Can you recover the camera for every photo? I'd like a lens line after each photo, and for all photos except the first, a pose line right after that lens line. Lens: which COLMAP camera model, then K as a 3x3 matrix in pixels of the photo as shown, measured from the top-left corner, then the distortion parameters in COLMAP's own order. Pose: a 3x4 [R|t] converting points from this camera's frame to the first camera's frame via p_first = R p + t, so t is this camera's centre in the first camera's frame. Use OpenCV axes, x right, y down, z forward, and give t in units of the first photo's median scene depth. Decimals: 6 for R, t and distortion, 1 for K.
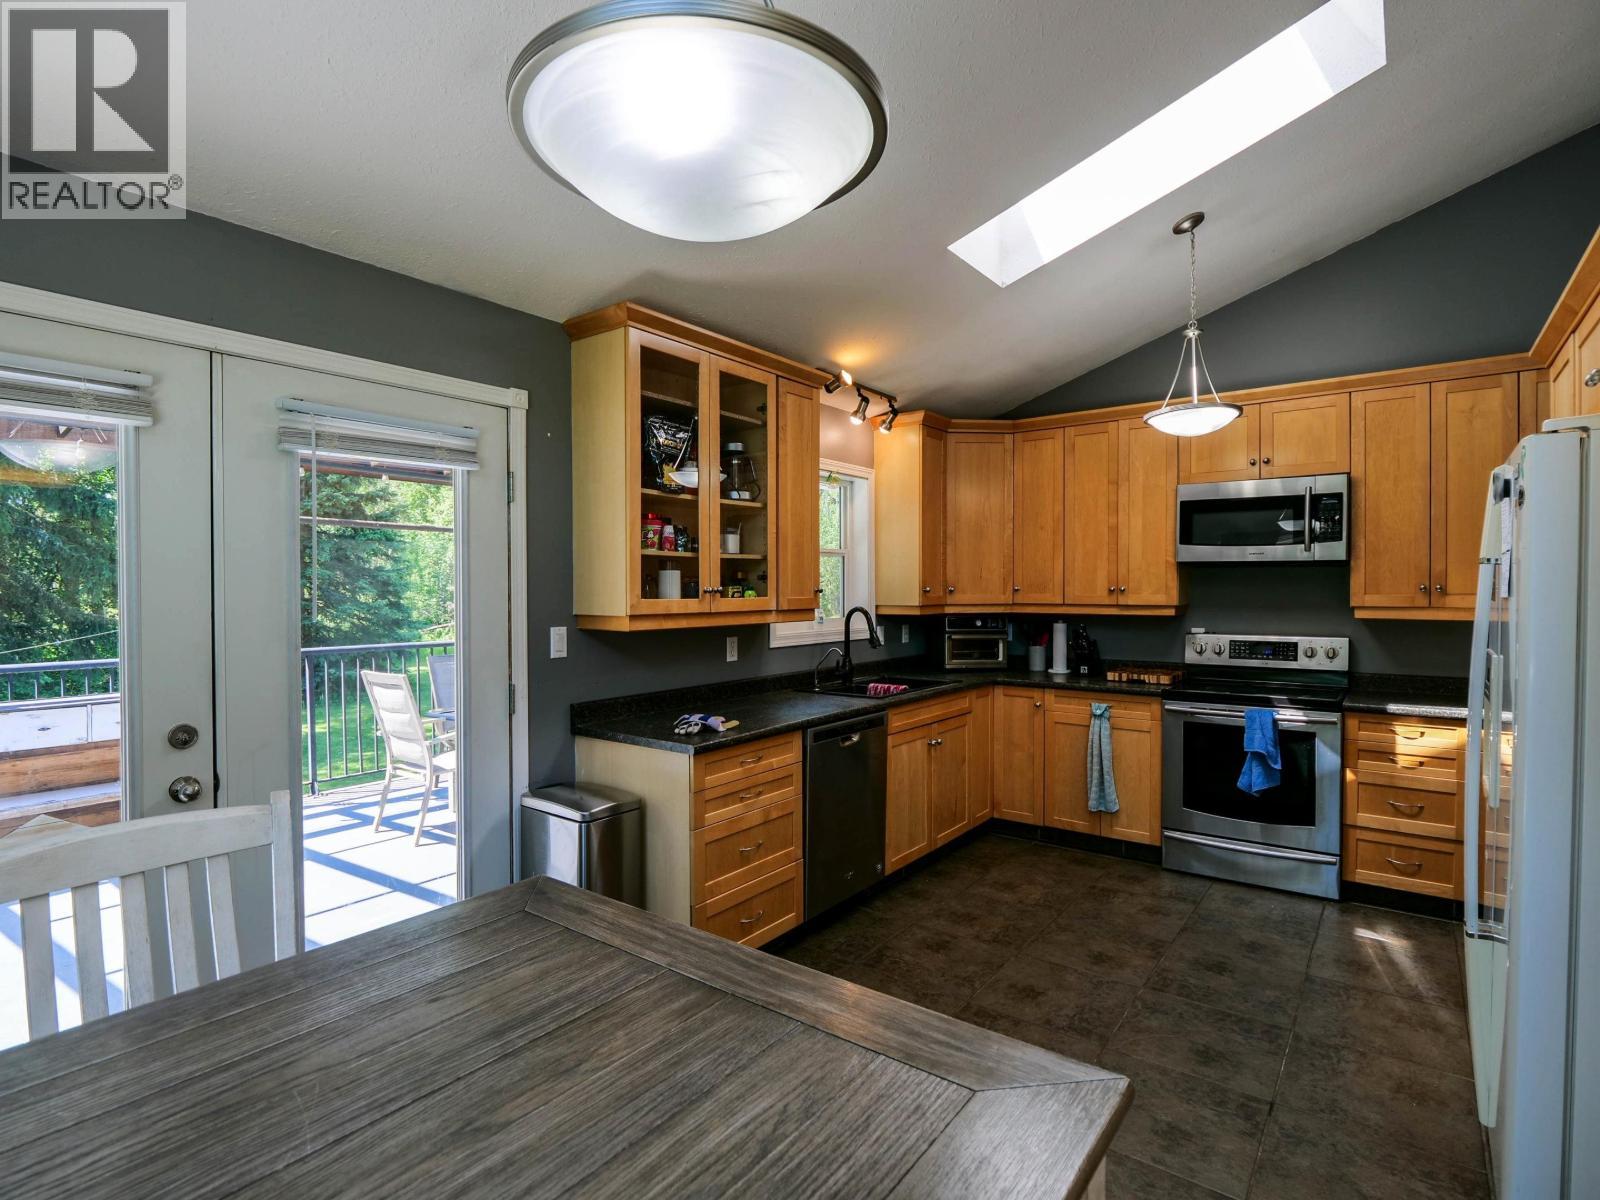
lens RADIAL K [[809.7, 0, 800.0], [0, 809.7, 600.0], [0, 0, 1]] dist [-0.003921, -0.001211]
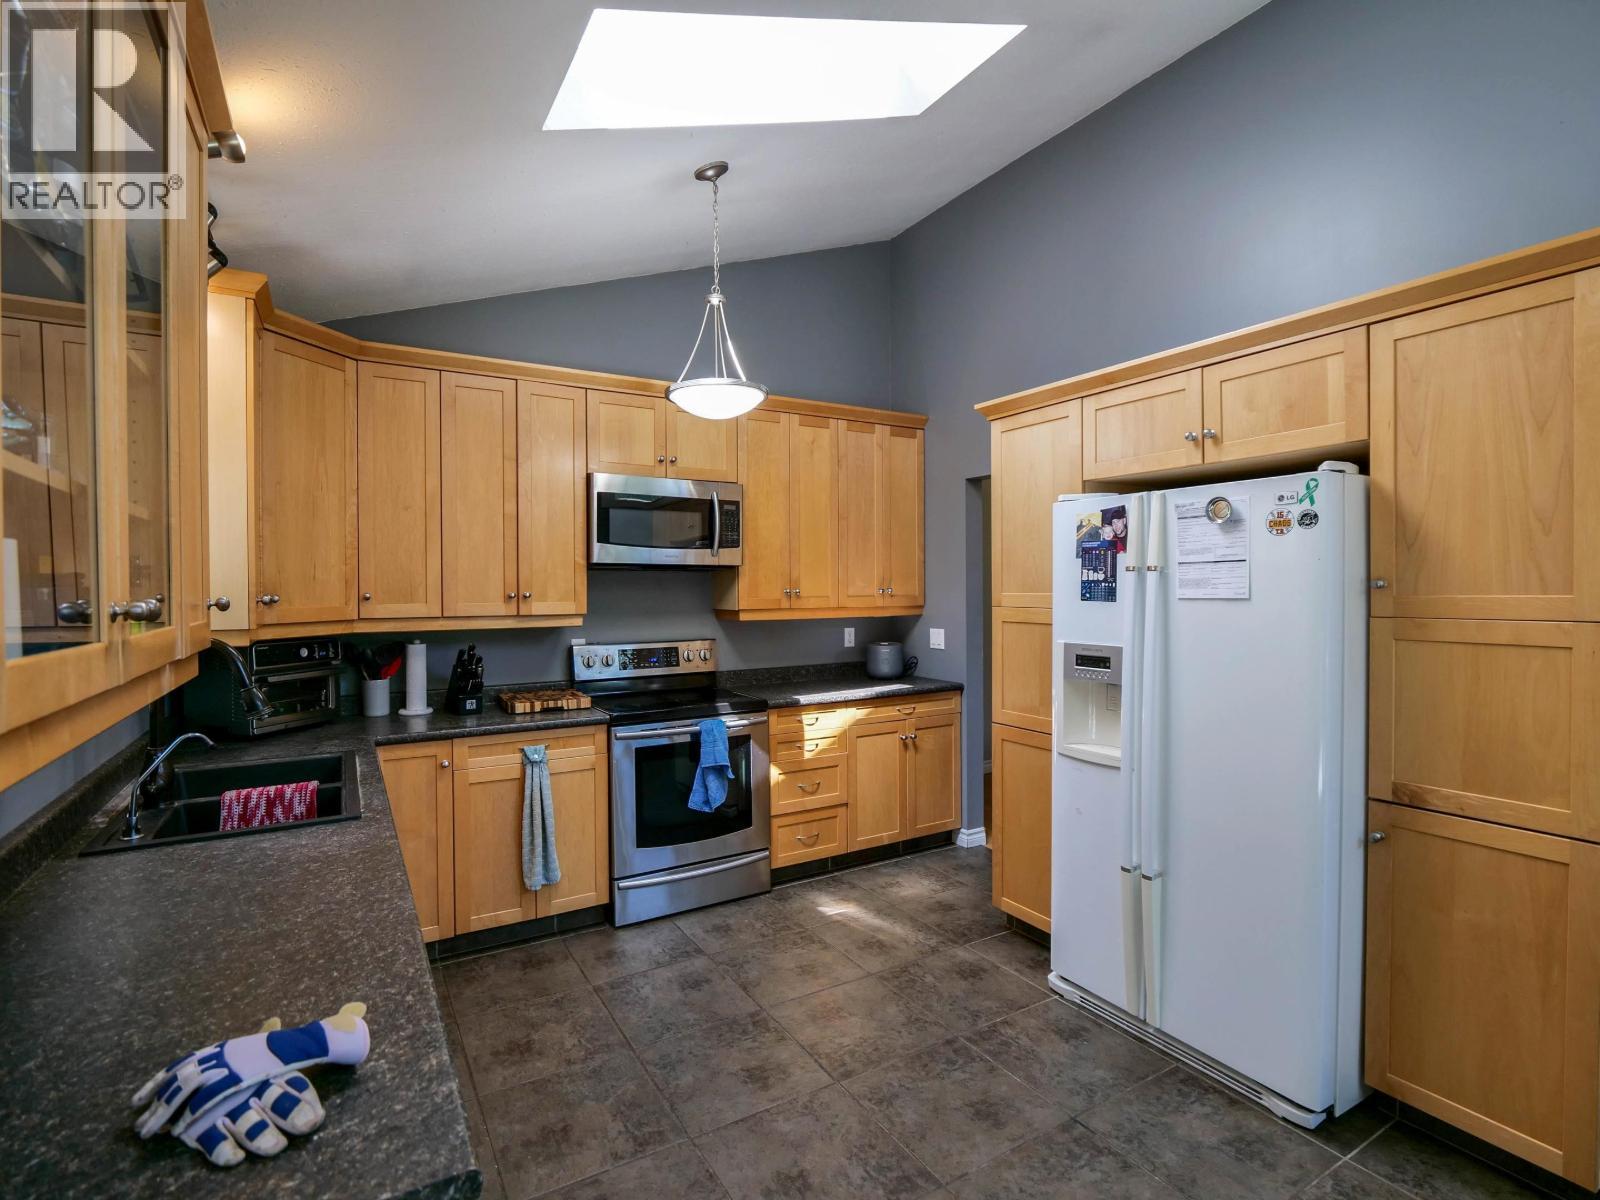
lens RADIAL K [[778.0, 0, 792.7], [0, 778.0, 595.6], [0, 0, 1]] dist [-0.011374, -0.005953]
pose [[0.383819, -0.010282, 0.923351, -0.213843], [0.020141, 0.999793, 0.002762, -0.010518], [-0.923189, 0.017537, 0.383947, 0.503137]]
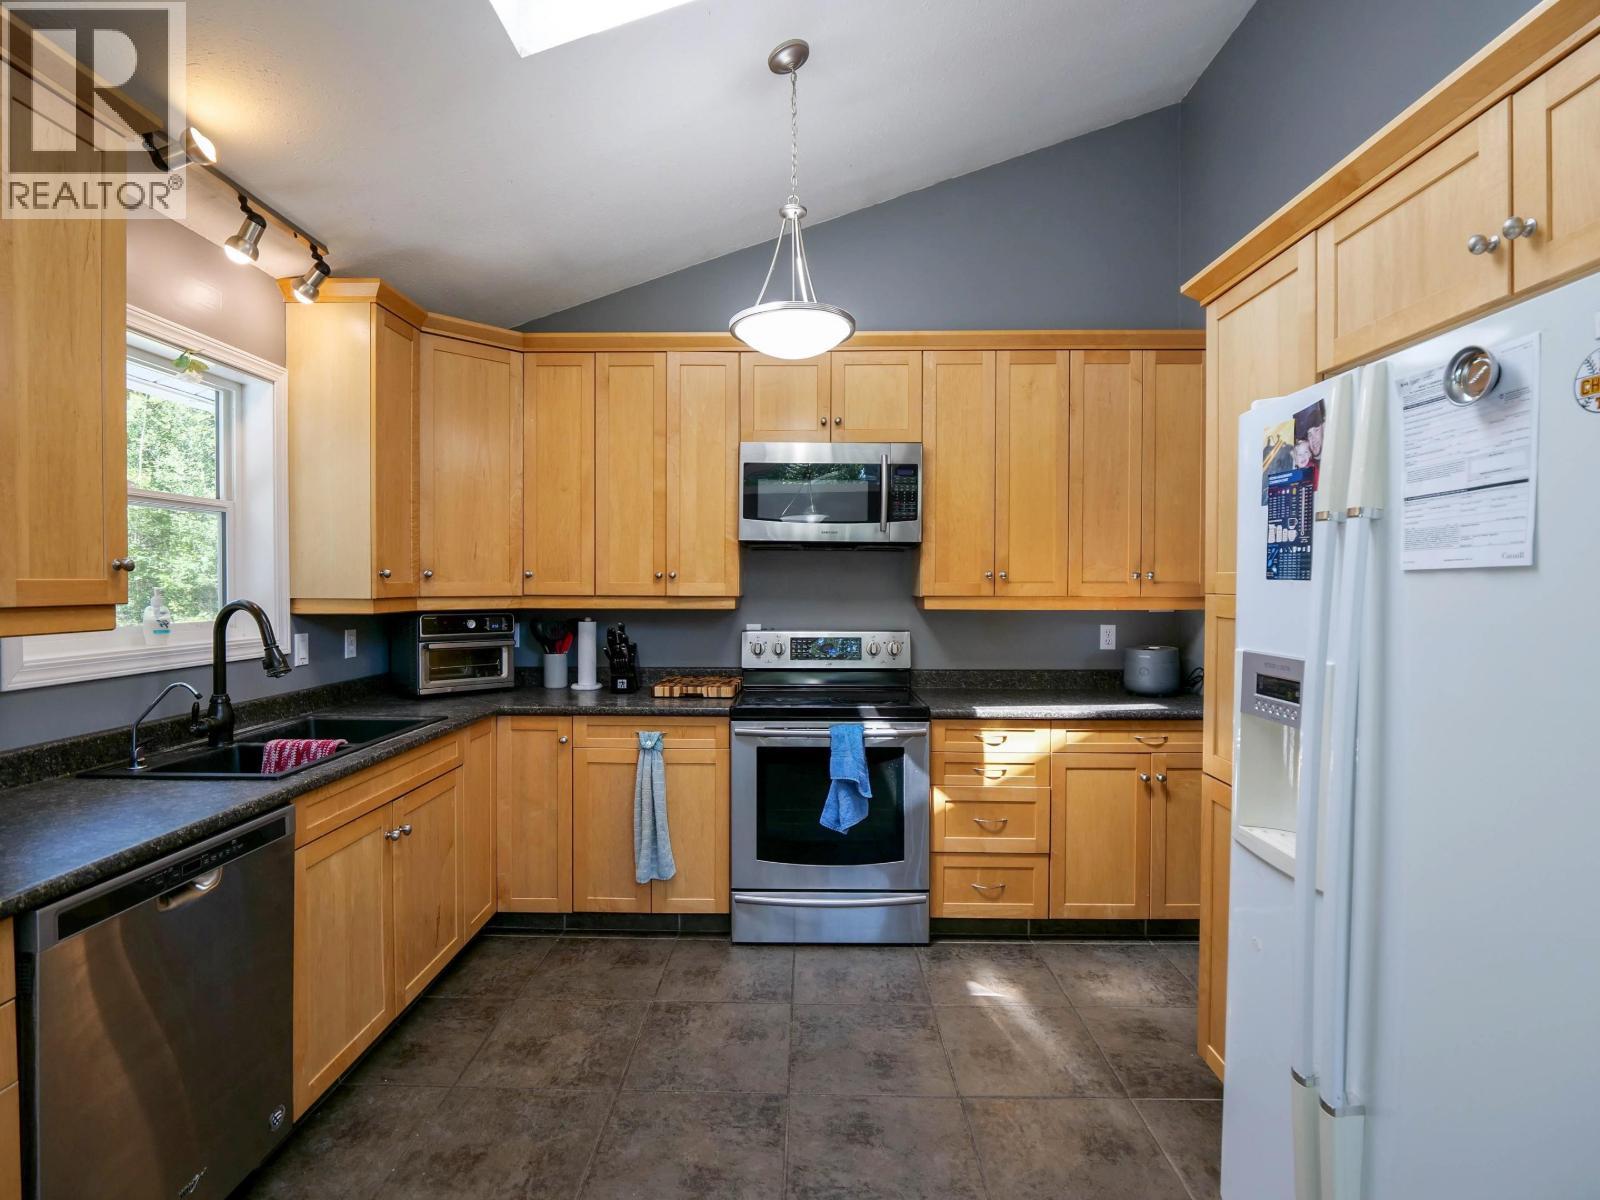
lens RADIAL K [[778.0, 0, 792.7], [0, 778.0, 595.6], [0, 0, 1]] dist [-0.011374, -0.005953]
pose [[0.812599, -0.003954, 0.582809, 0.070295], [0.004189, 0.999991, 0.000944, 0.006065], [-0.582808, 0.001674, 0.812608, 0.367152]]
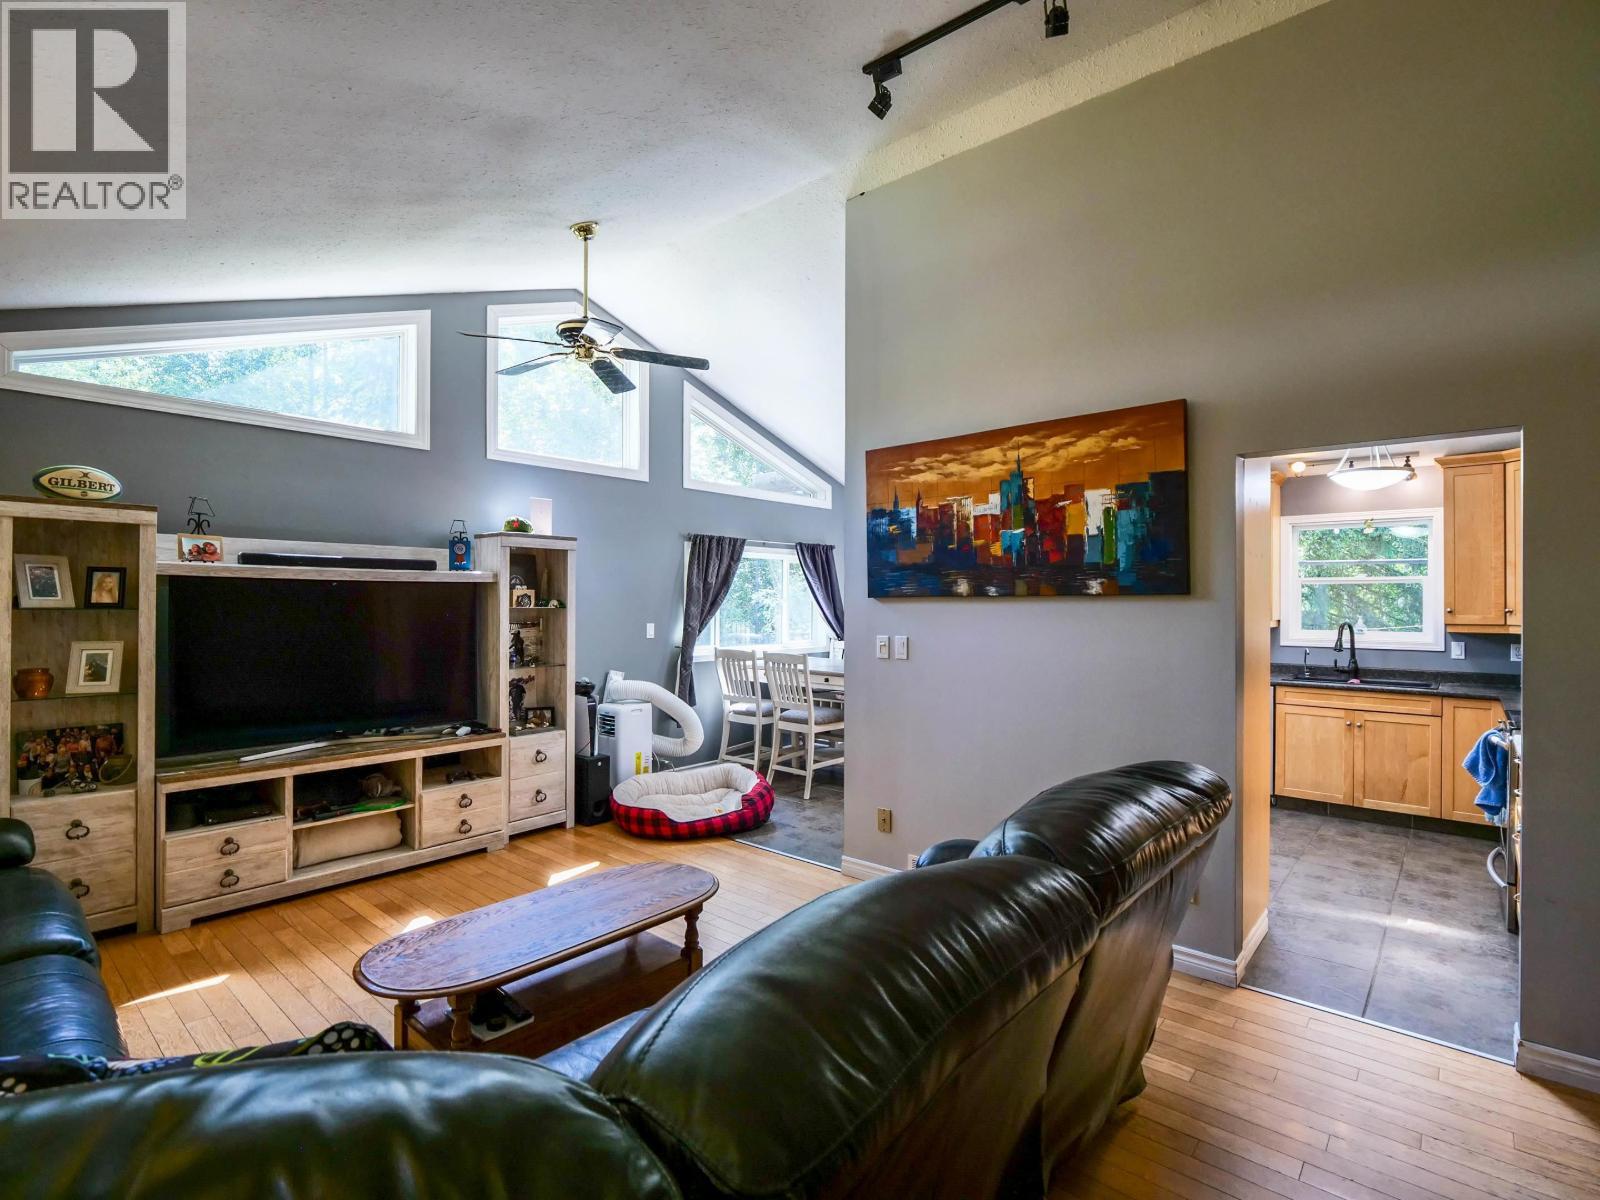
lens RADIAL K [[778.0, 0, 792.7], [0, 778.0, 595.6], [0, 0, 1]] dist [-0.011374, -0.005953]
pose [[-0.074118, -0.003519, -0.997243, 1.454132], [-0.018163, 0.999833, -0.002178, -0.016110], [0.997084, 0.017951, -0.074170, 0.160672]]
